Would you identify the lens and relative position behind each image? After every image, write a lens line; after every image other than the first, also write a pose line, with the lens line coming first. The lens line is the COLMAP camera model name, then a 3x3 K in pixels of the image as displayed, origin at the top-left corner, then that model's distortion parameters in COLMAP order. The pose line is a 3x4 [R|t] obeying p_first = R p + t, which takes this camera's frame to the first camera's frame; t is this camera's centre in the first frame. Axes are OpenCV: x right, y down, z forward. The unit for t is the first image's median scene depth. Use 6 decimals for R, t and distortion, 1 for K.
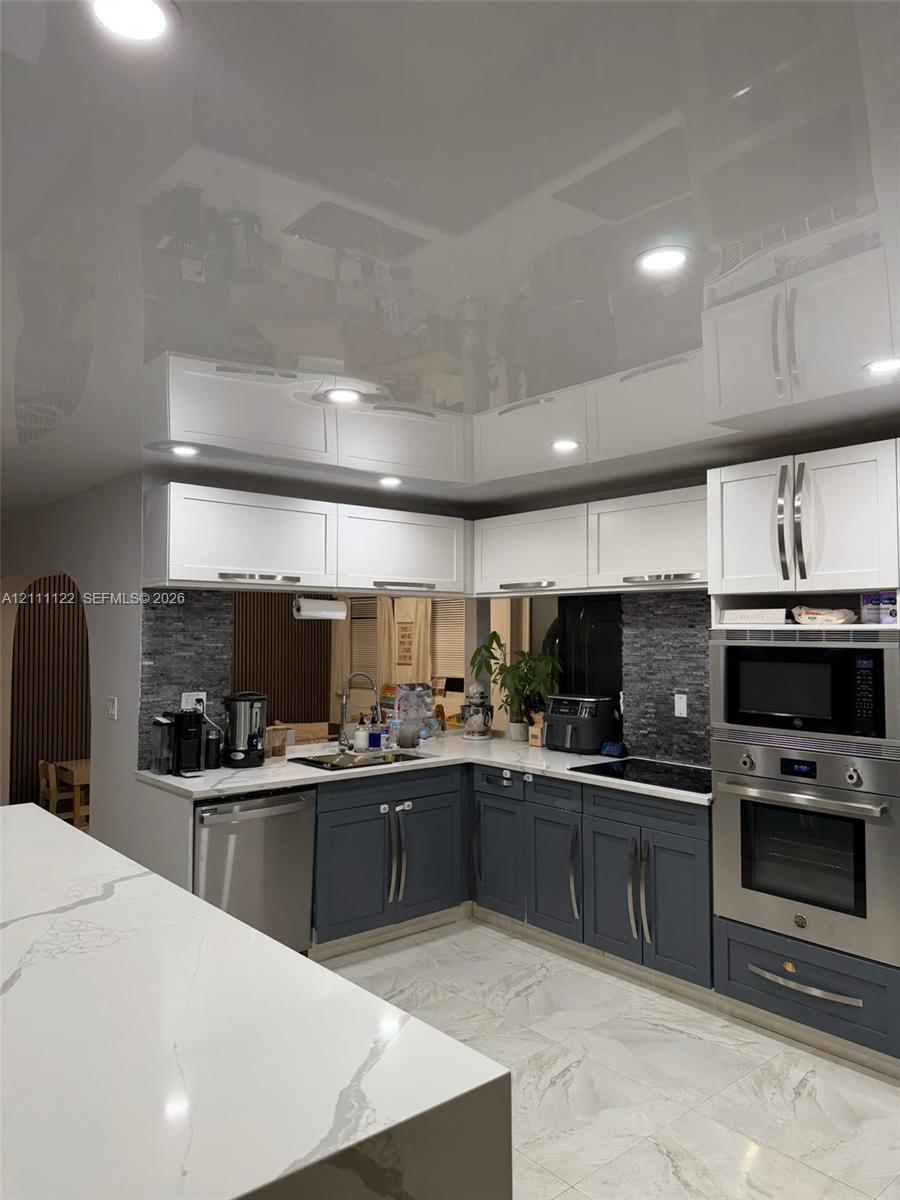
lens RADIAL K [[839.2, 0, 451.9], [0, 839.2, 598.2], [0, 0, 1]] dist [0.019087, -0.040685]
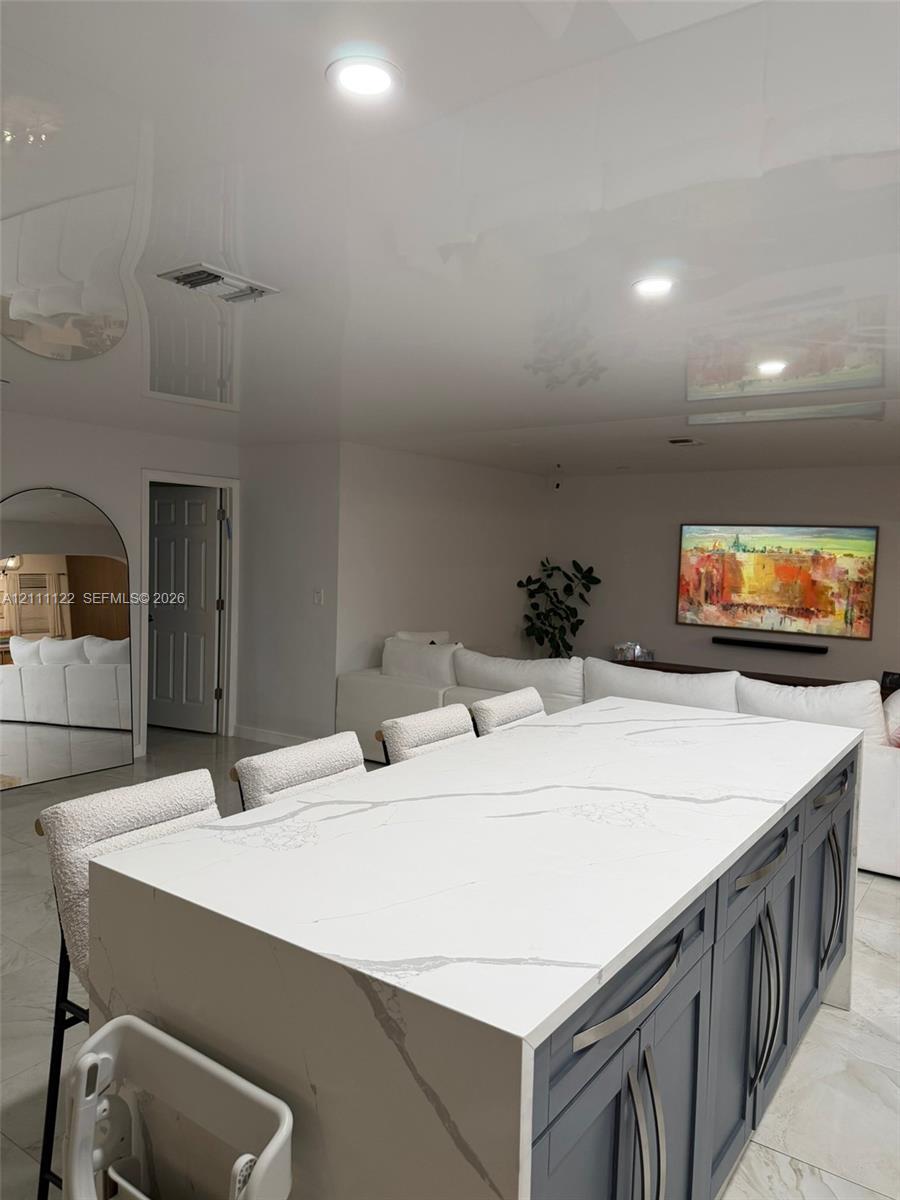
lens RADIAL K [[839.2, 0, 453.5], [0, 839.2, 600.3], [0, 0, 1]] dist [0.019087, -0.040685]
pose [[0.252950, 0.075671, -0.964516, 0.619059], [0.005925, 0.996797, 0.079758, 0.008383], [0.967461, -0.025890, 0.251691, 0.489379]]
